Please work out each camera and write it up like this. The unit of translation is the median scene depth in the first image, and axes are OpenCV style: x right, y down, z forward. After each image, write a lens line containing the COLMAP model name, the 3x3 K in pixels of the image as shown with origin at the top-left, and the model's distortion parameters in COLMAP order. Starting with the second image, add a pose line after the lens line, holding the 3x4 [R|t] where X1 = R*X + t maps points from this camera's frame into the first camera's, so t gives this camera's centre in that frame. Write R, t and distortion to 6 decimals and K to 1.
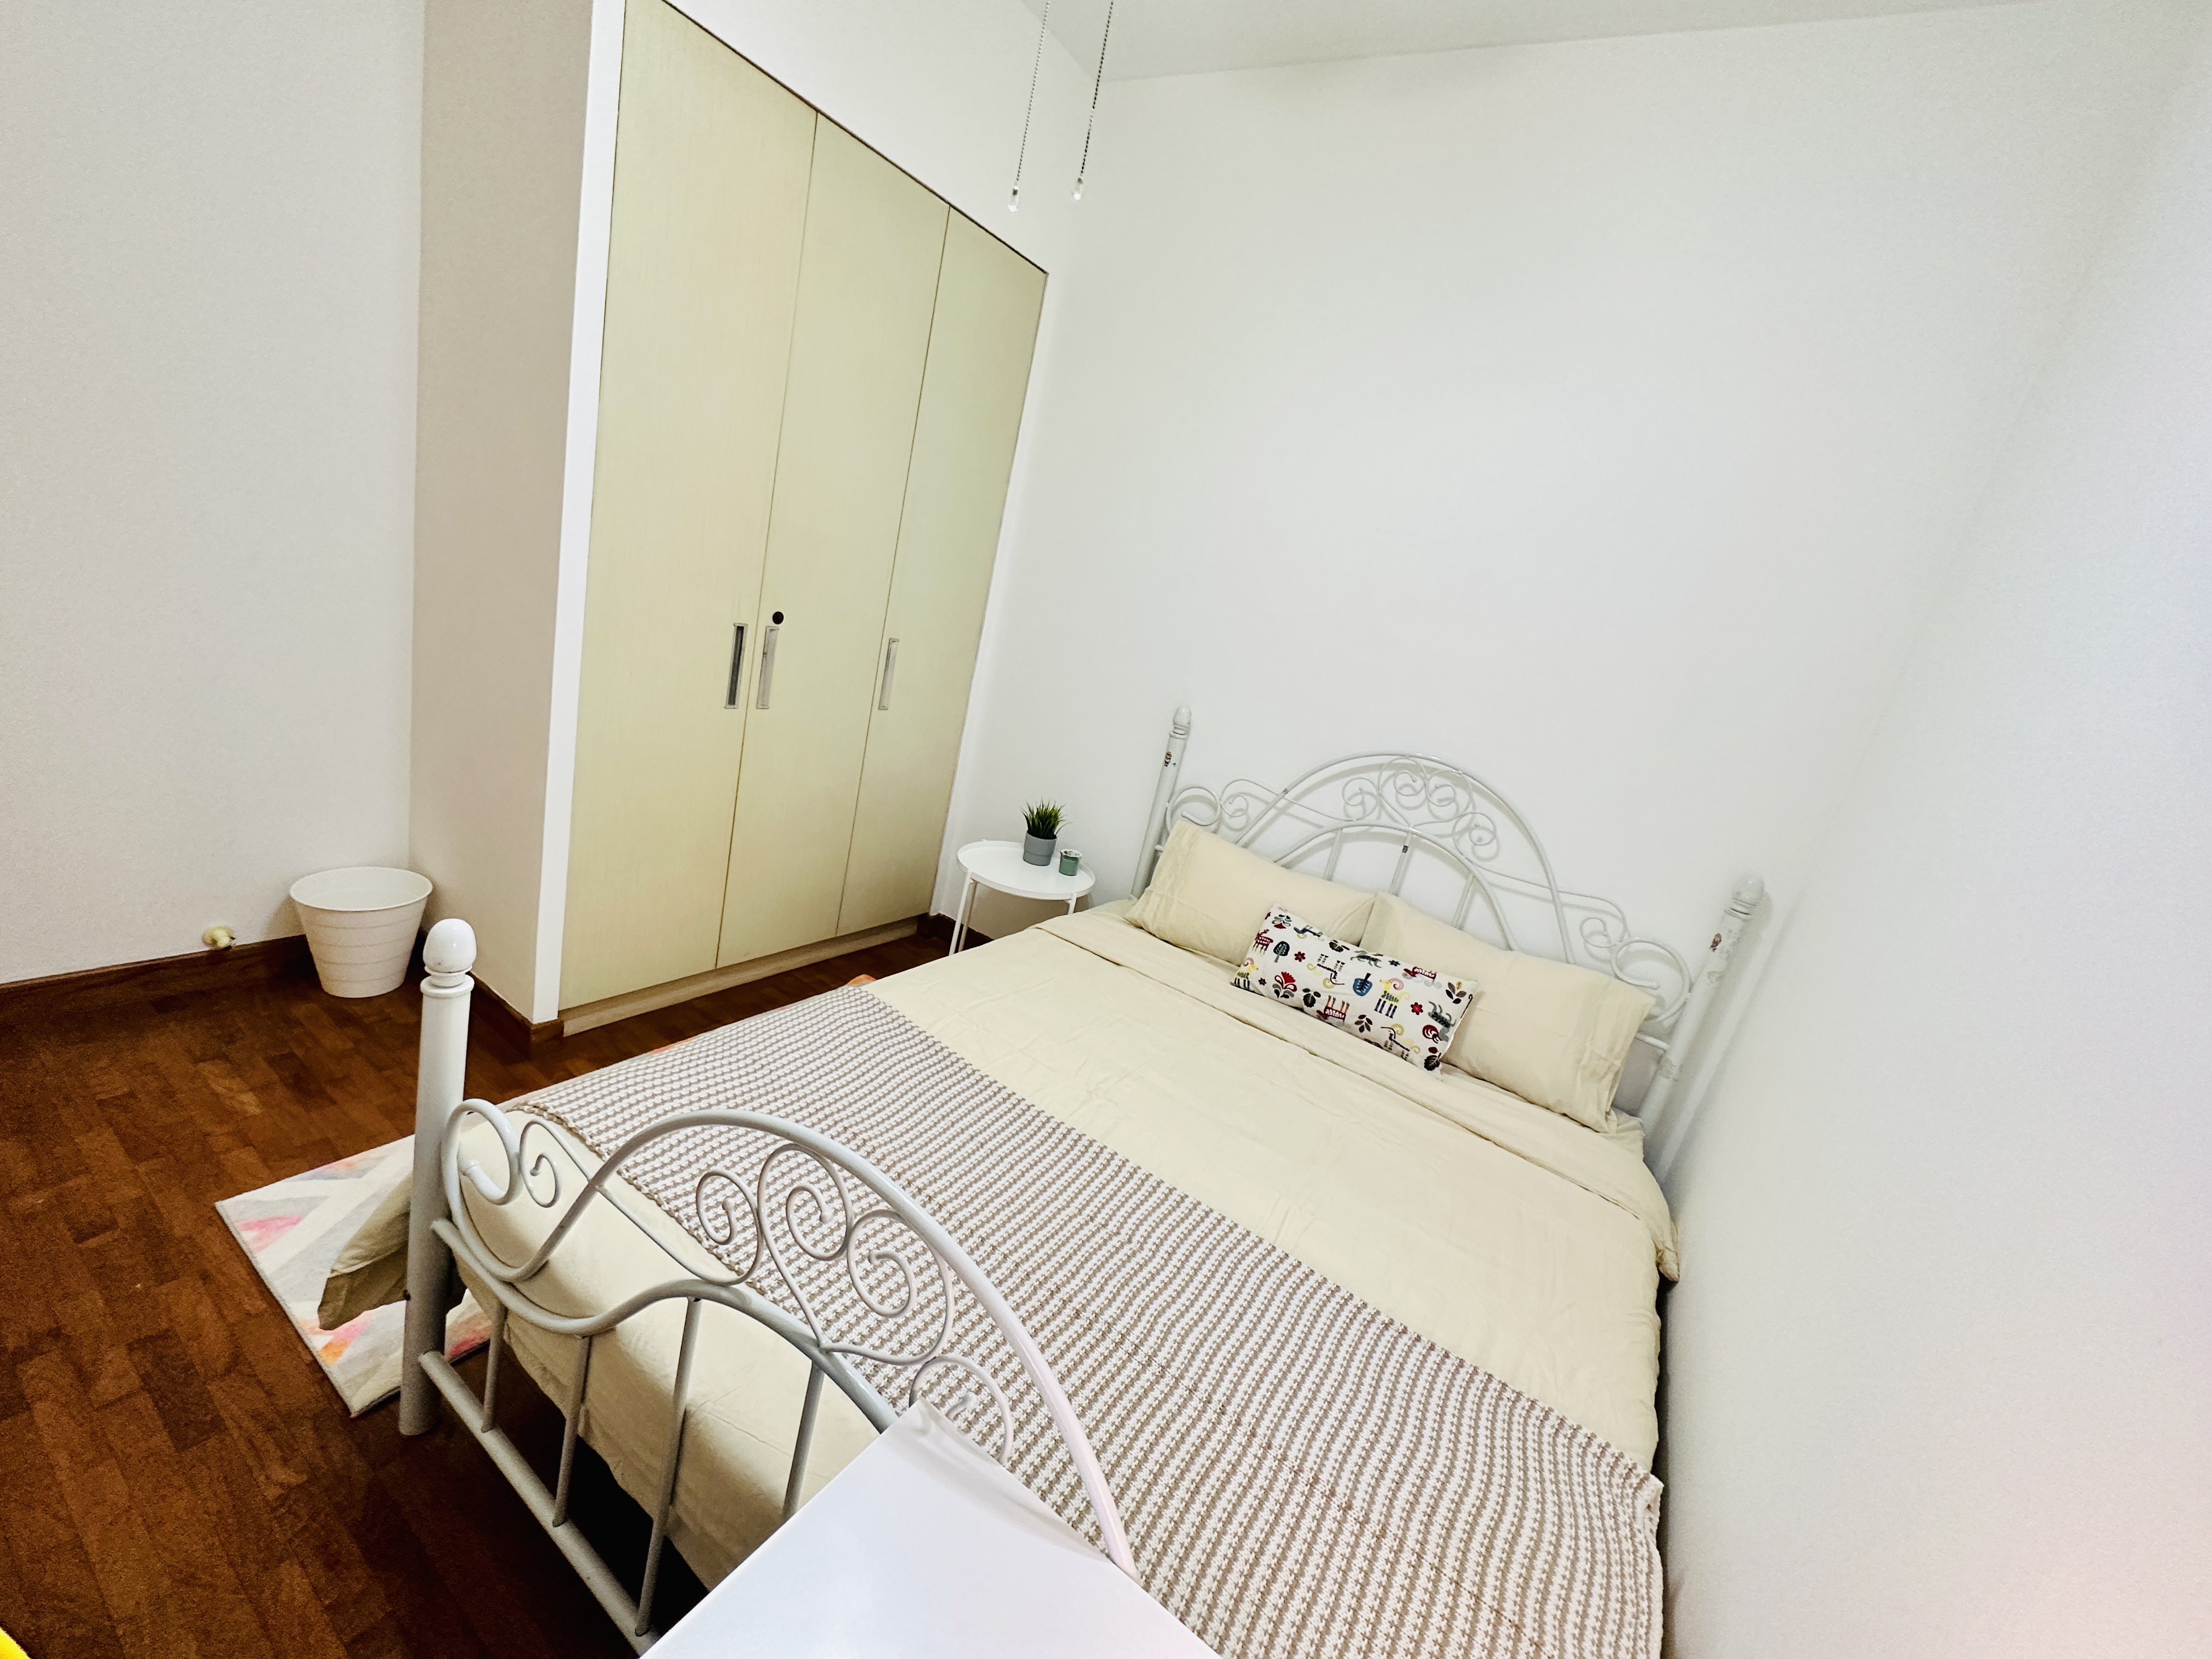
lens RADIAL K [[880.2, 0, 1106.0], [0, 880.2, 829.5], [0, 0, 1]] dist [-0.002034, -0.000217]
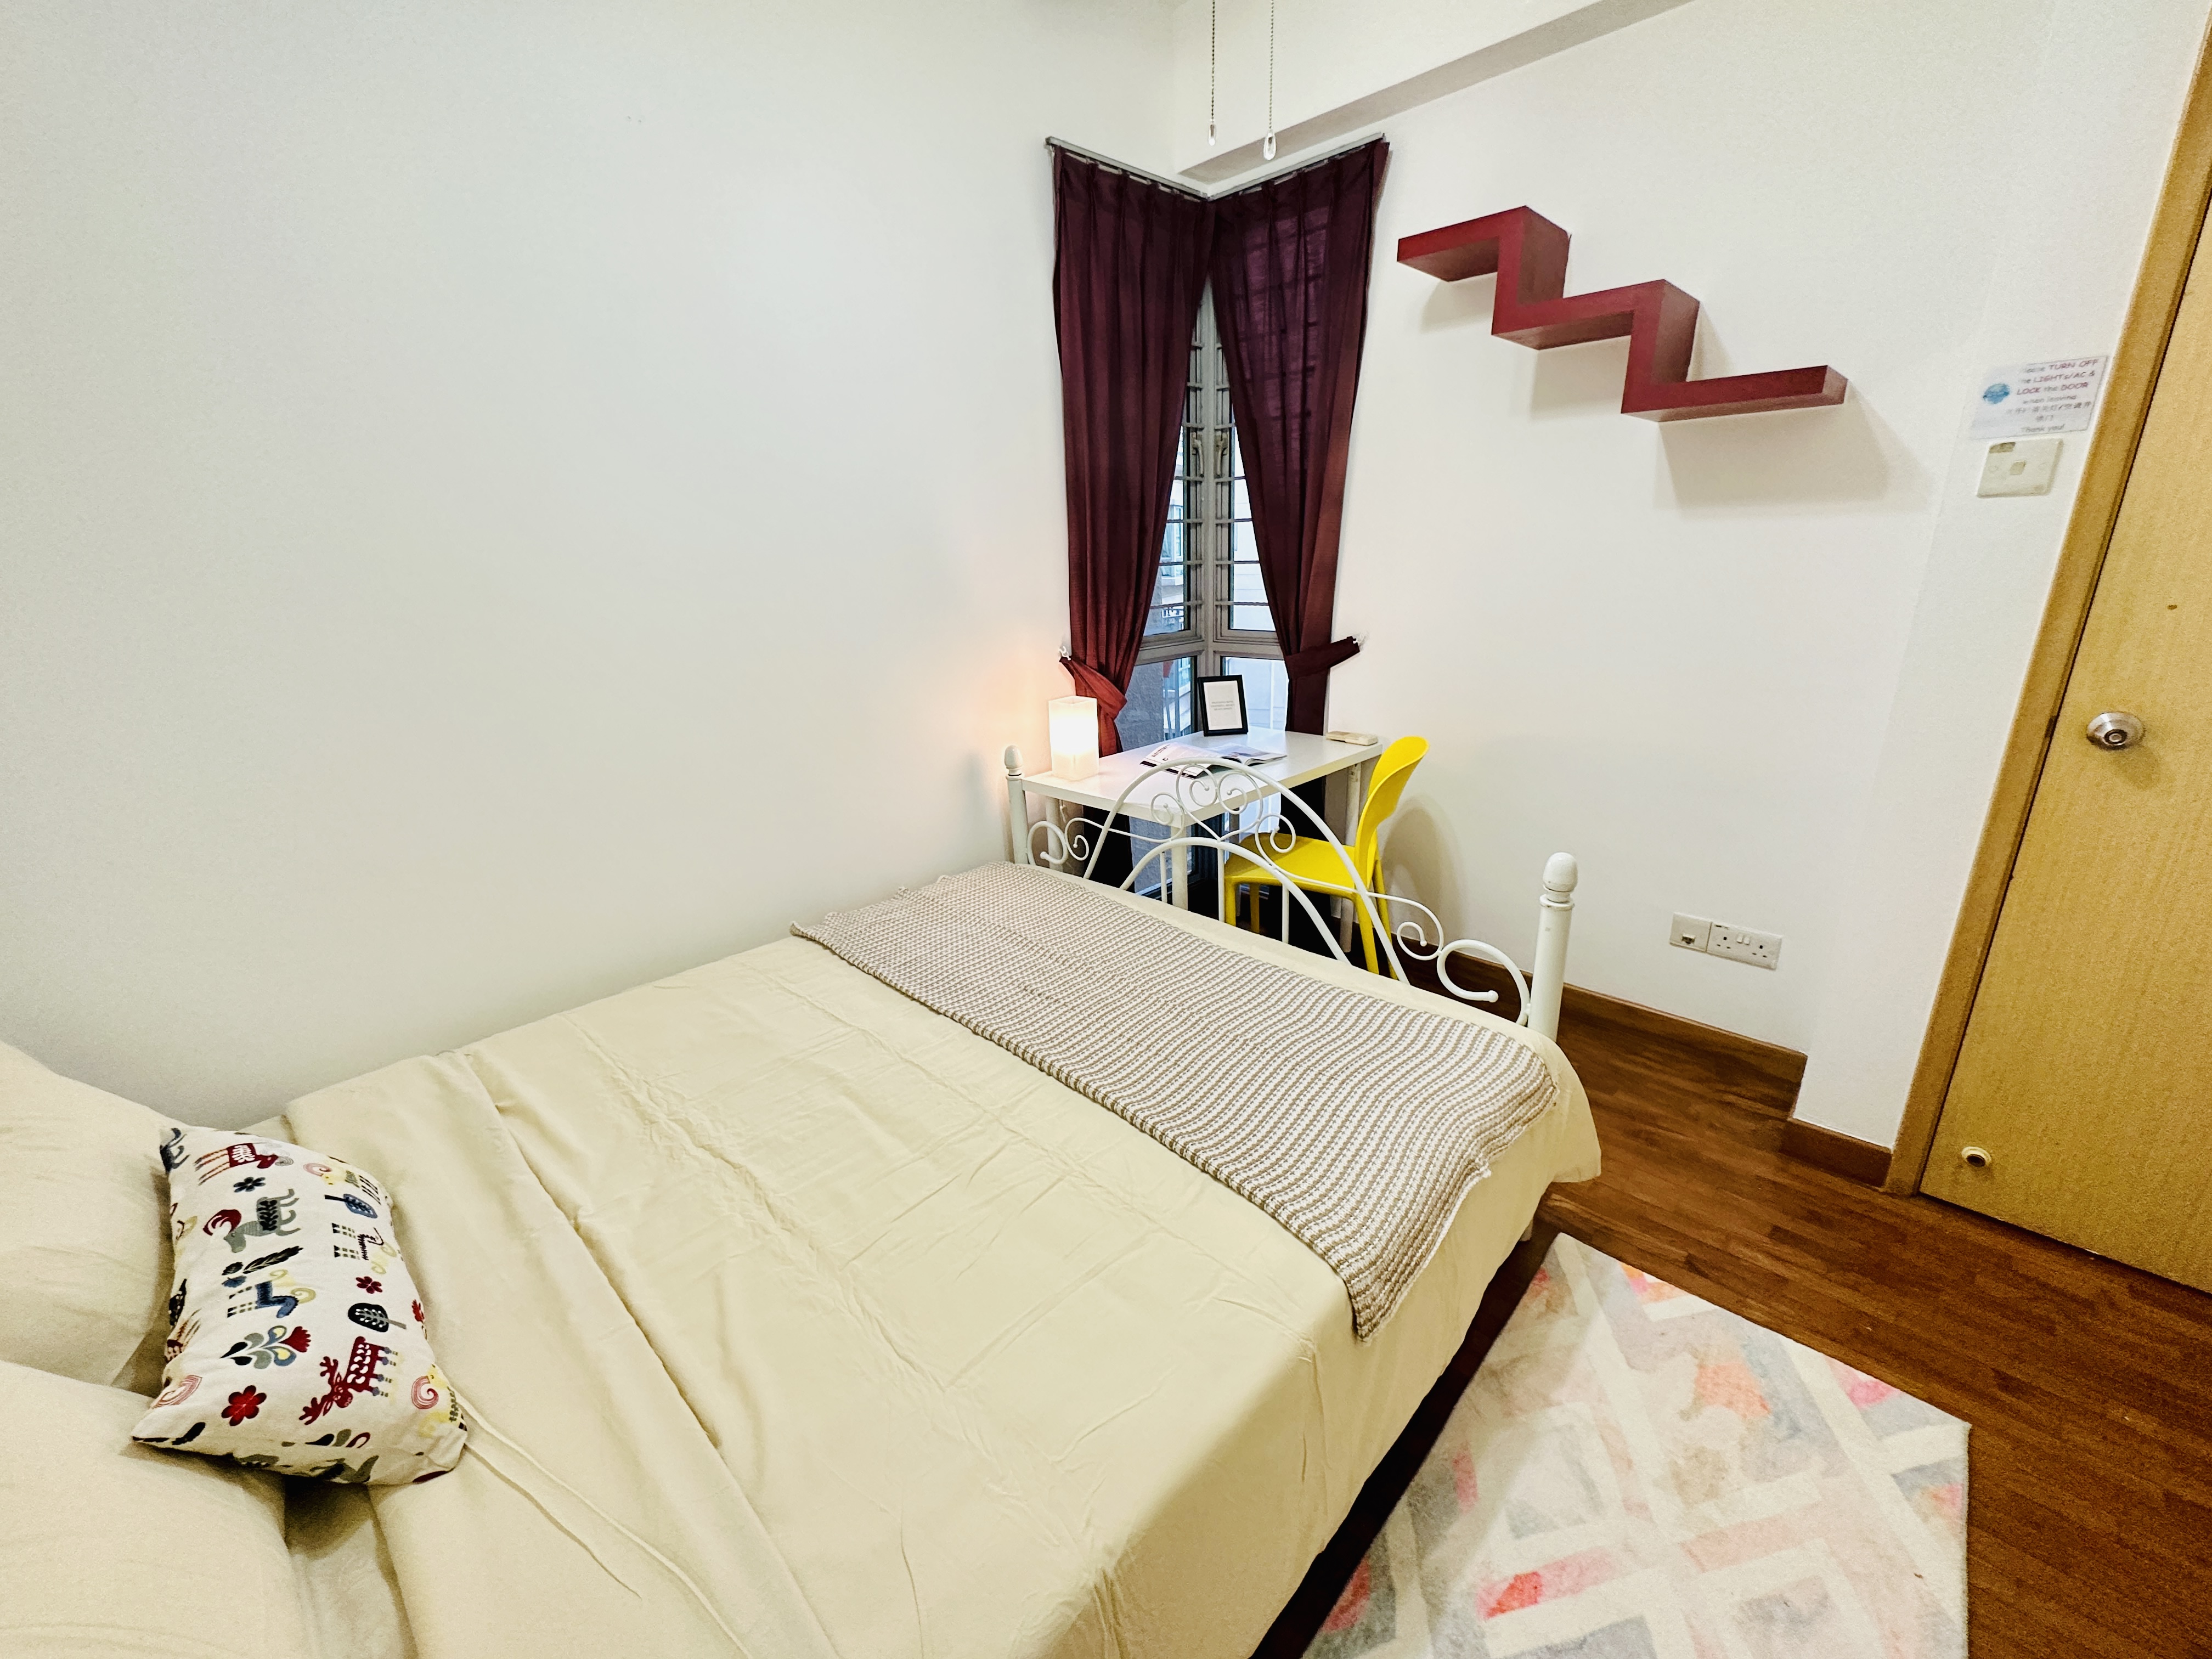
lens RADIAL K [[880.2, 0, 1106.0], [0, 880.2, 829.5], [0, 0, 1]] dist [-0.002034, -0.000217]
pose [[-0.961289, -0.242480, 0.130871, -0.117940], [-0.123911, 0.804641, 0.580688, -0.312563], [-0.246110, 0.541992, -0.803539, 1.119336]]
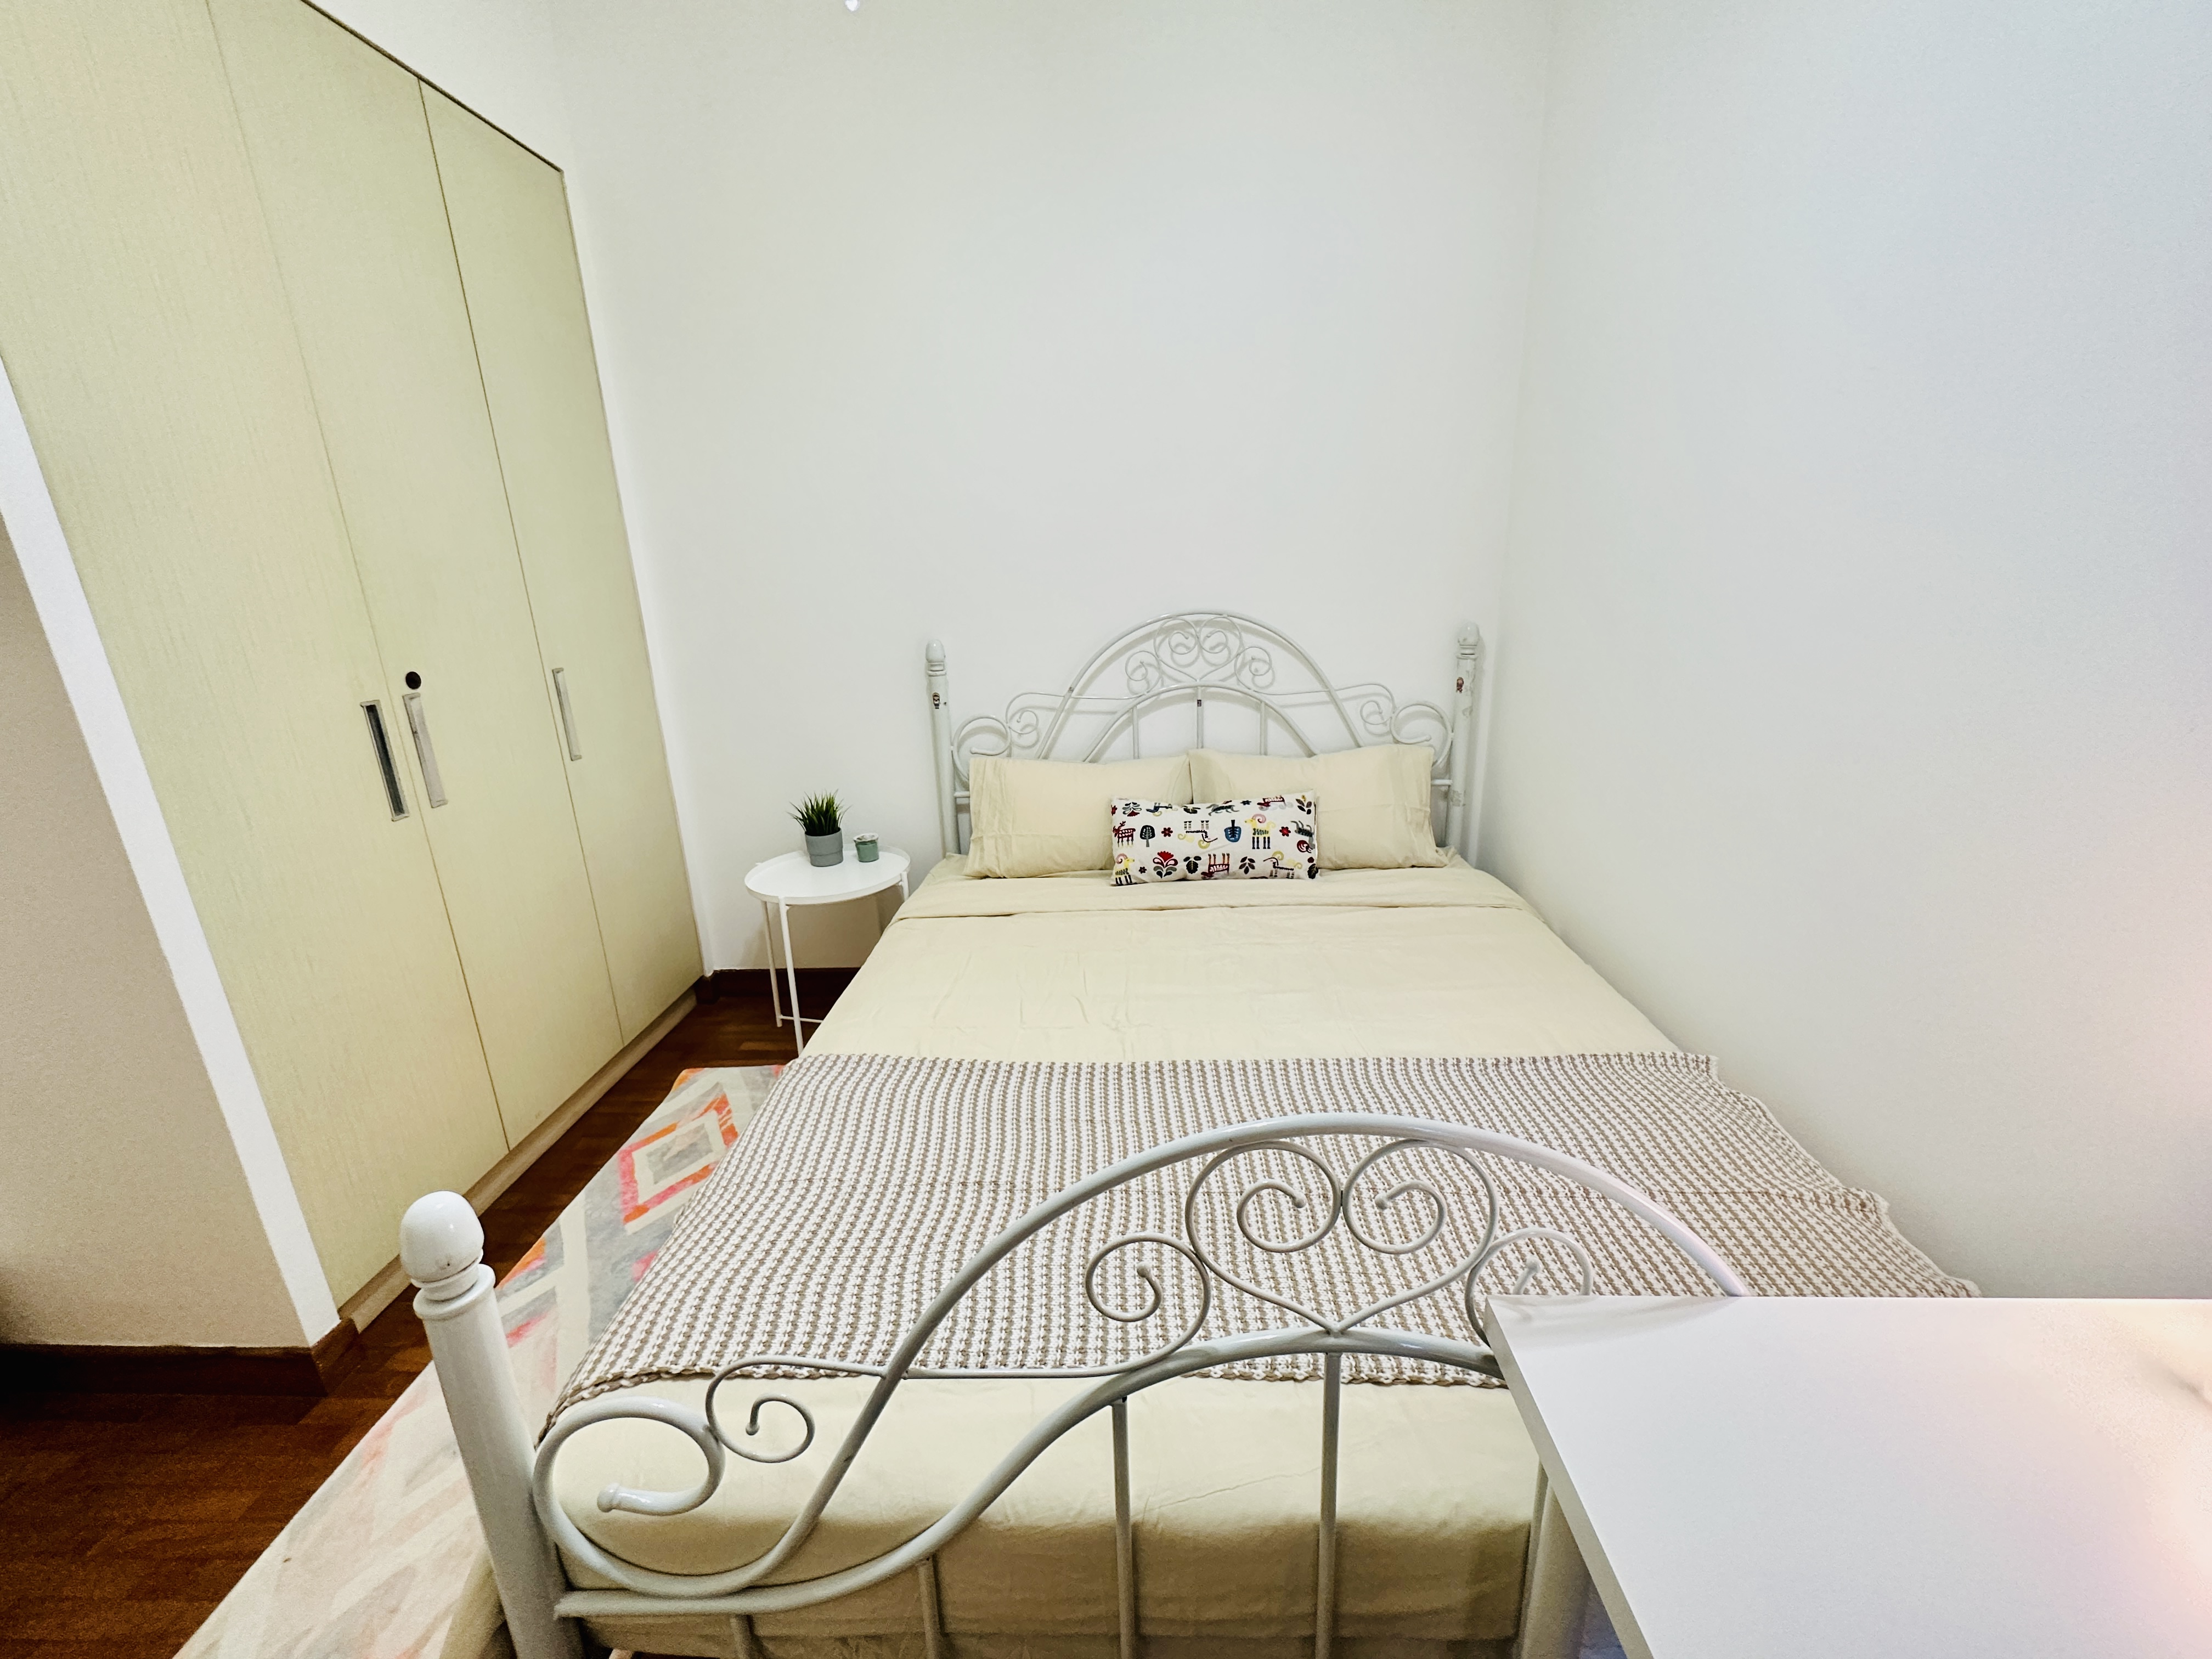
lens RADIAL K [[880.2, 0, 1106.0], [0, 880.2, 829.5], [0, 0, 1]] dist [-0.002034, -0.000217]
pose [[0.832950, -0.380179, 0.402068, -0.246144], [0.351659, 0.924699, 0.145838, -0.032062], [-0.427236, 0.019916, 0.903921, 0.104723]]
